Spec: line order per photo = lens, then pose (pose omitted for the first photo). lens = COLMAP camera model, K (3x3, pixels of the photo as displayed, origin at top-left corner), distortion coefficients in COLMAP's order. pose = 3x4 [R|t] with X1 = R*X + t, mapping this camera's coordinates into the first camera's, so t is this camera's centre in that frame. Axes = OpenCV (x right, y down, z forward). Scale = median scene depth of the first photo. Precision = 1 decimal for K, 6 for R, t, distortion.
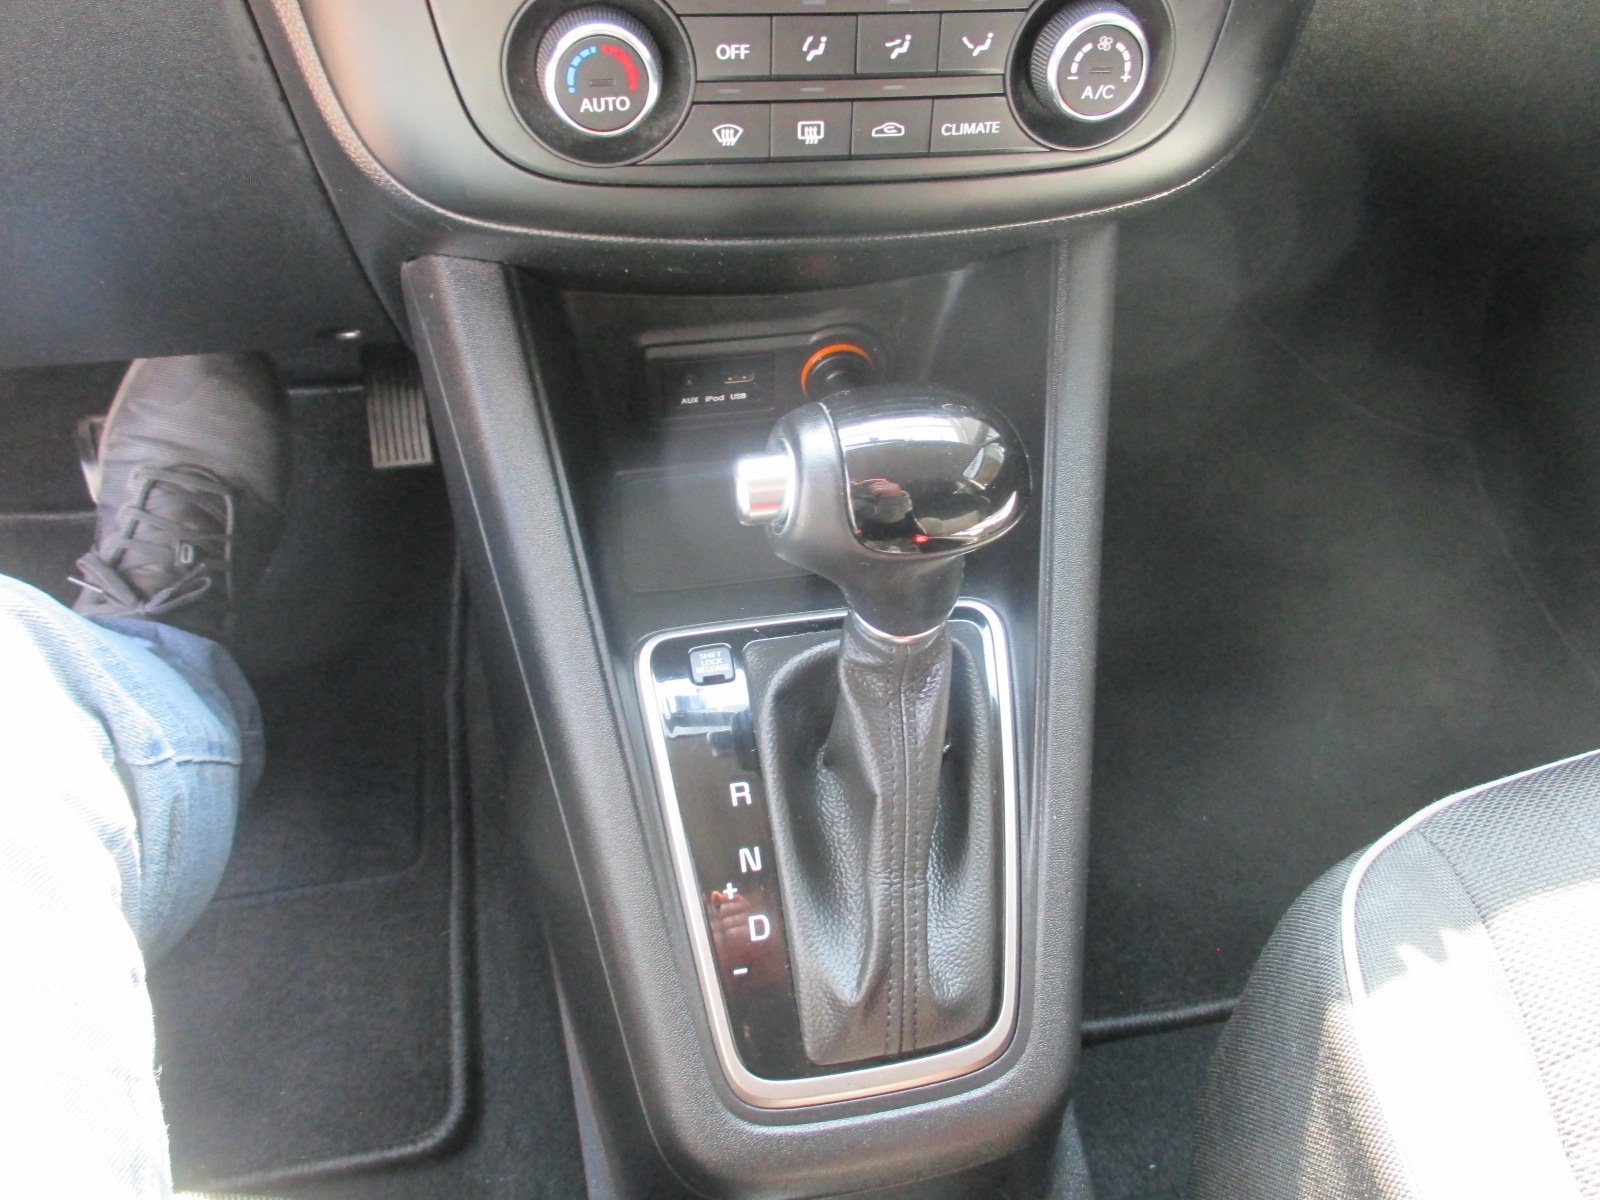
lens RADIAL K [[1300.8, 0, 800.0], [0, 1300.8, 600.0], [0, 0, 1]] dist [-0.033360, -0.003175]
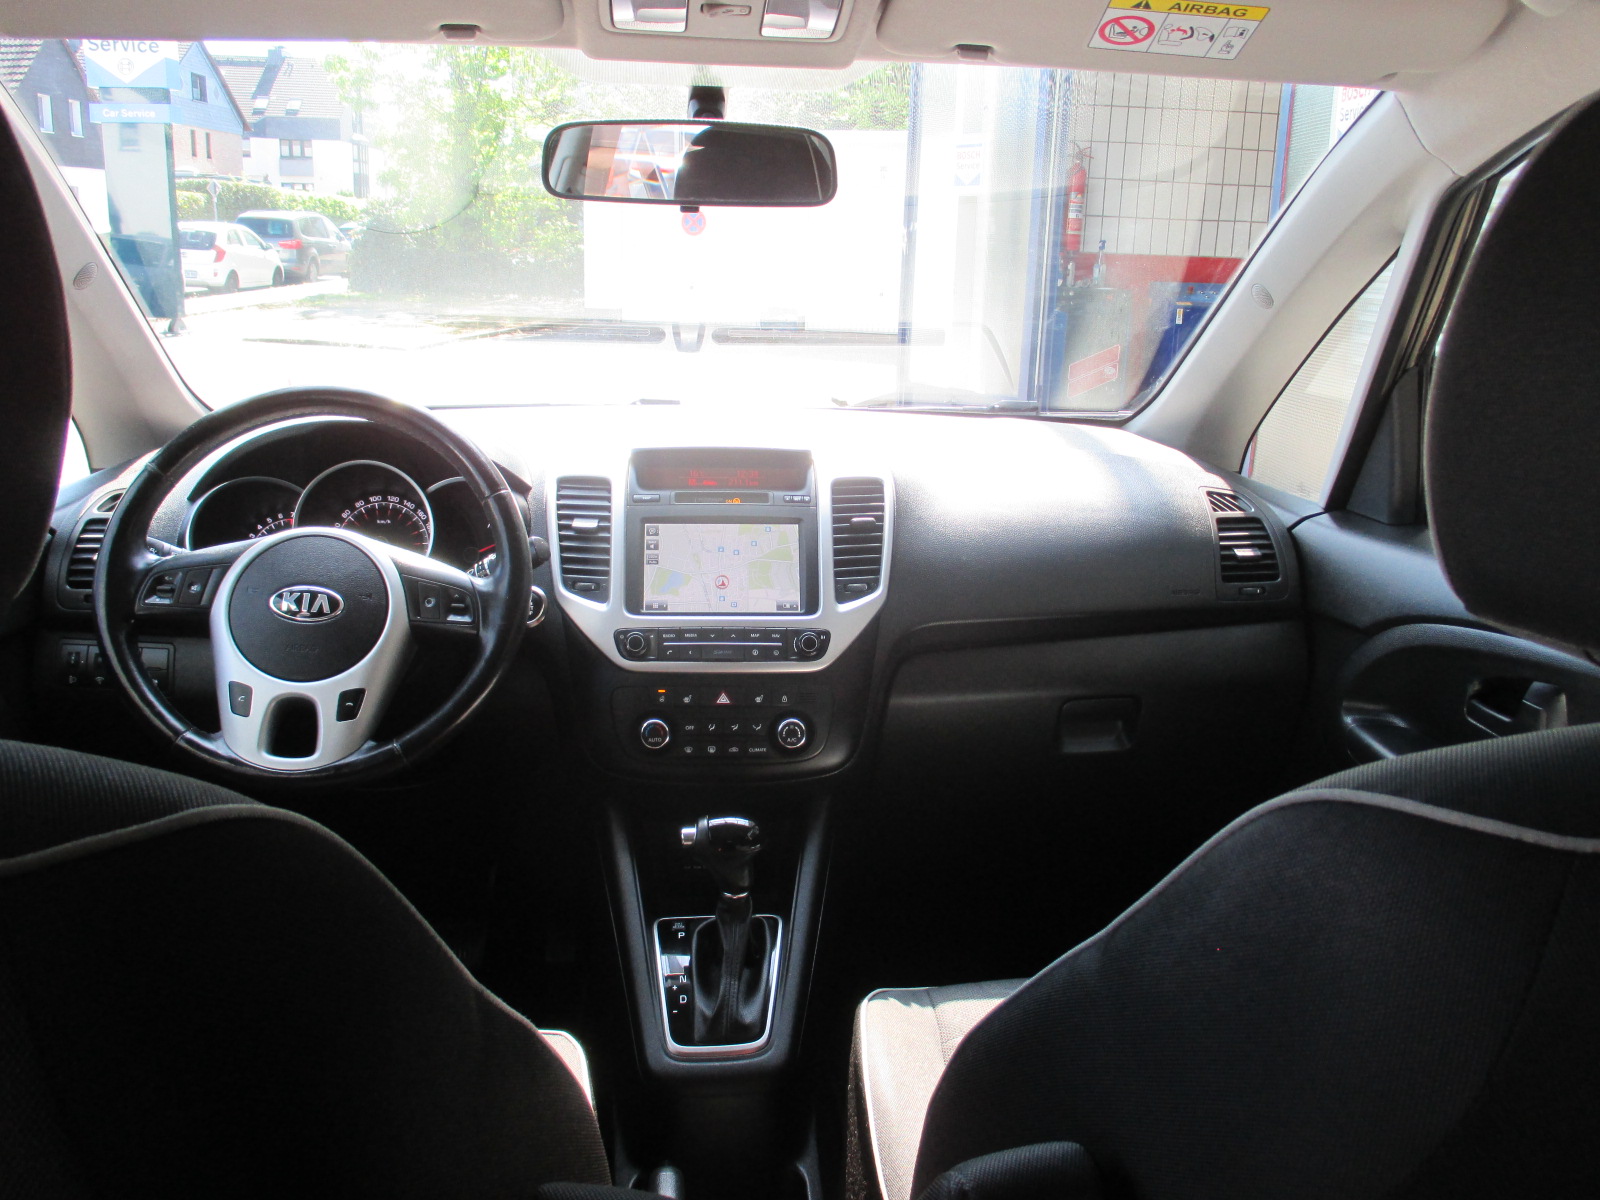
lens RADIAL K [[1300.8, 0, 800.0], [0, 1300.8, 600.0], [0, 0, 1]] dist [-0.033360, -0.003175]
pose [[0.996657, 0.001850, -0.081676, 0.493195], [-0.043934, 0.855010, -0.516747, 1.028265], [0.068878, 0.518608, 0.852233, -2.056379]]
